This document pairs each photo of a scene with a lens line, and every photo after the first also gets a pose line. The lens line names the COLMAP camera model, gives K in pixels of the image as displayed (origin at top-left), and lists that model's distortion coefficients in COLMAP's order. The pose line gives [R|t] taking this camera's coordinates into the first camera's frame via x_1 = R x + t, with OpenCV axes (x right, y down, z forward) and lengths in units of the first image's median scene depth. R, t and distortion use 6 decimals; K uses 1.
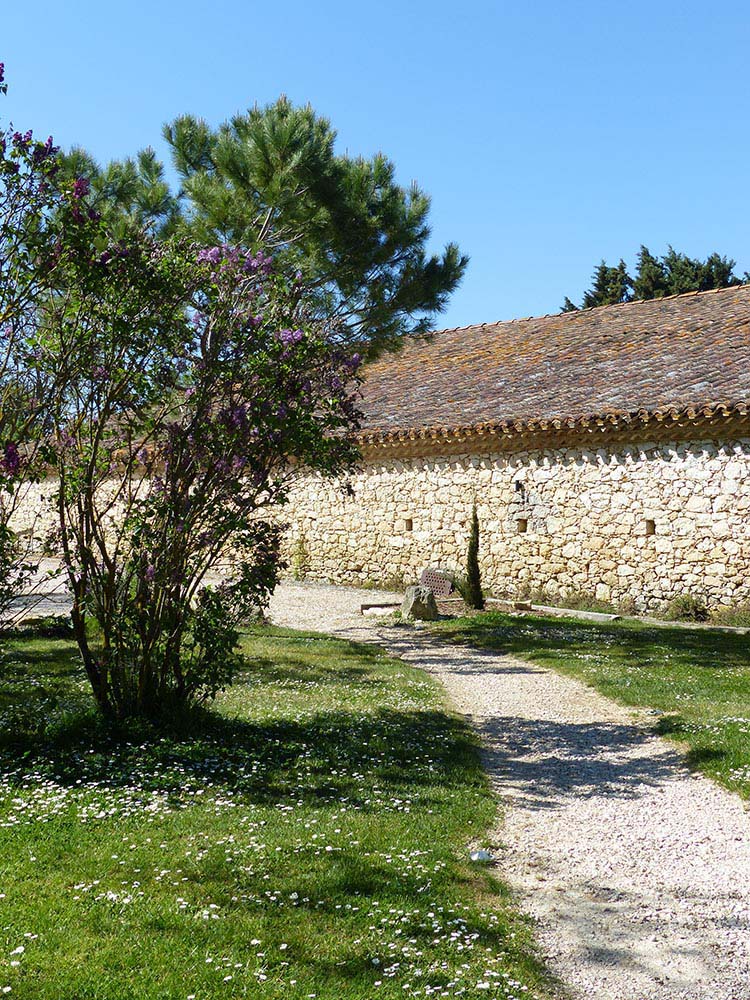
lens RADIAL K [[1308.1, 0, 375.3], [0, 1308.1, 501.1], [0, 0, 1]] dist [0.023313, 0.000000]
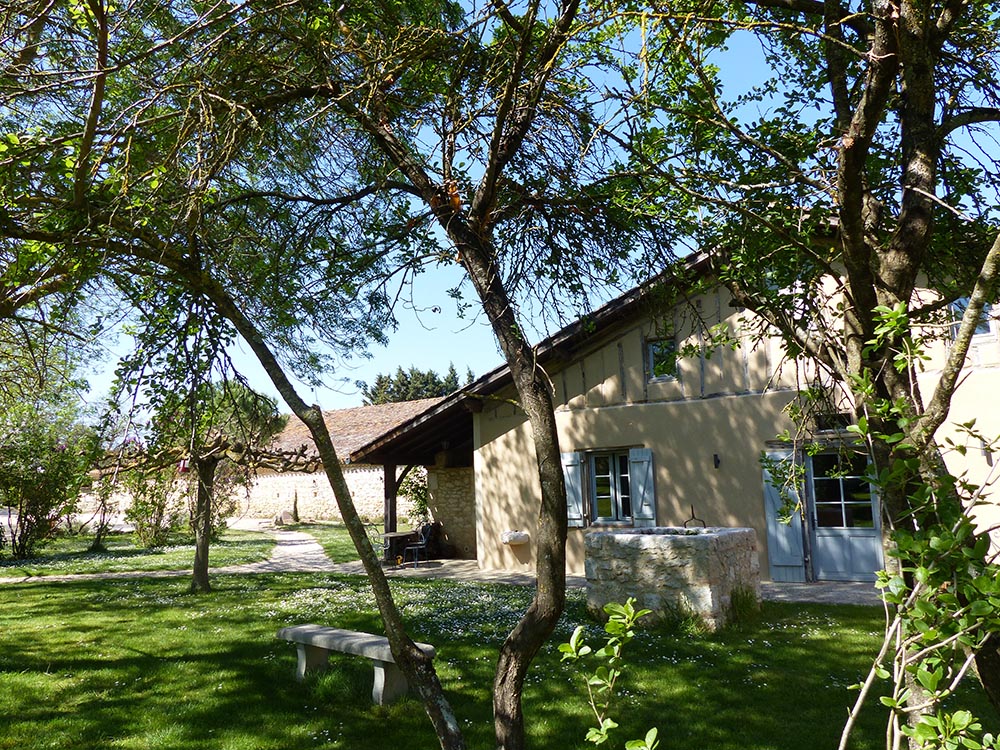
lens RADIAL K [[756.7, 0, 500.4], [0, 756.7, 375.1], [0, 0, 1]] dist [-0.000246, -0.000100]
pose [[0.962481, 0.007185, 0.271255, 0.049657], [0.027785, 0.991785, -0.124859, -0.027932], [-0.269924, 0.127711, 0.954375, -0.906387]]
